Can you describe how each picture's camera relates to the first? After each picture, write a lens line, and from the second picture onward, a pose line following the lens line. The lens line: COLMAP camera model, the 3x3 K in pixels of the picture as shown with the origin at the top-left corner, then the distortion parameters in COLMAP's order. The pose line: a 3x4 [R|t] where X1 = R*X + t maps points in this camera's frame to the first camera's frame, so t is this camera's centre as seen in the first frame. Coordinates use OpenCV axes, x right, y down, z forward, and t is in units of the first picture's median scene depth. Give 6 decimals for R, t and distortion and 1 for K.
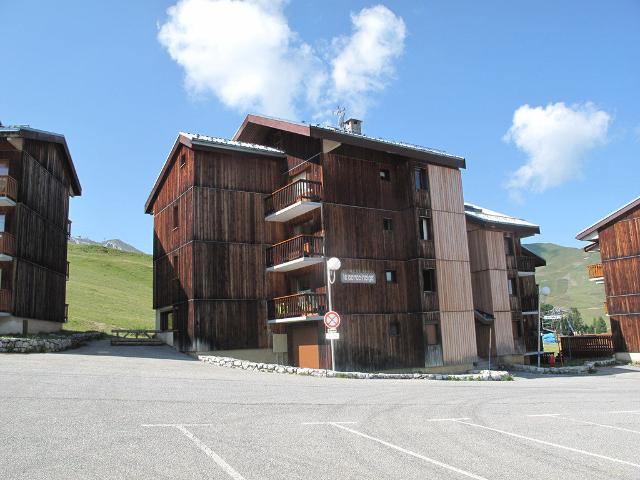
lens RADIAL K [[542.1, 0, 329.4], [0, 542.1, 240.7], [0, 0, 1]] dist [-0.083536, 0.004542]
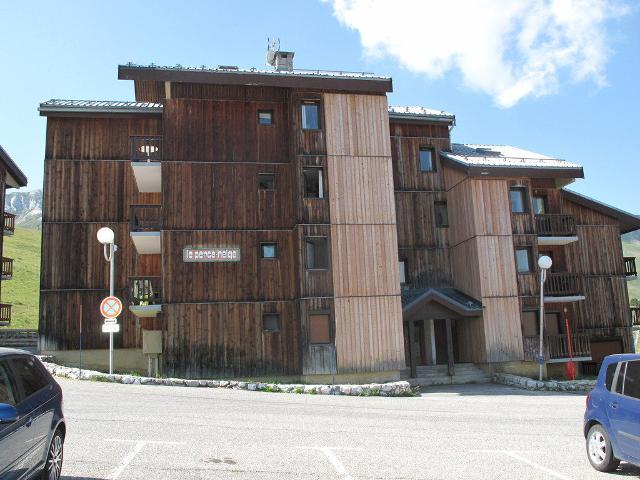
lens RADIAL K [[638.6, 0, 320.0], [0, 638.6, 240.0], [0, 0, 1]] dist [-0.063199, 0.005323]
pose [[0.926296, -0.065673, -0.371030, 0.509142], [0.068255, 0.997649, -0.006184, 0.061818], [0.370564, -0.019597, 0.928600, 0.220286]]
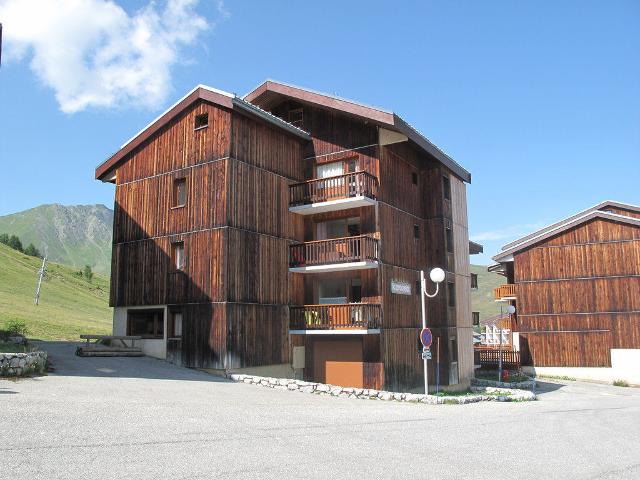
lens RADIAL K [[542.1, 0, 329.4], [0, 542.1, 240.7], [0, 0, 1]] dist [-0.083536, 0.004542]
pose [[0.907794, 0.103071, 0.406554, -0.418143], [-0.106203, 0.994233, -0.014920, 0.015353], [-0.405747, -0.029633, 0.913505, 0.215364]]
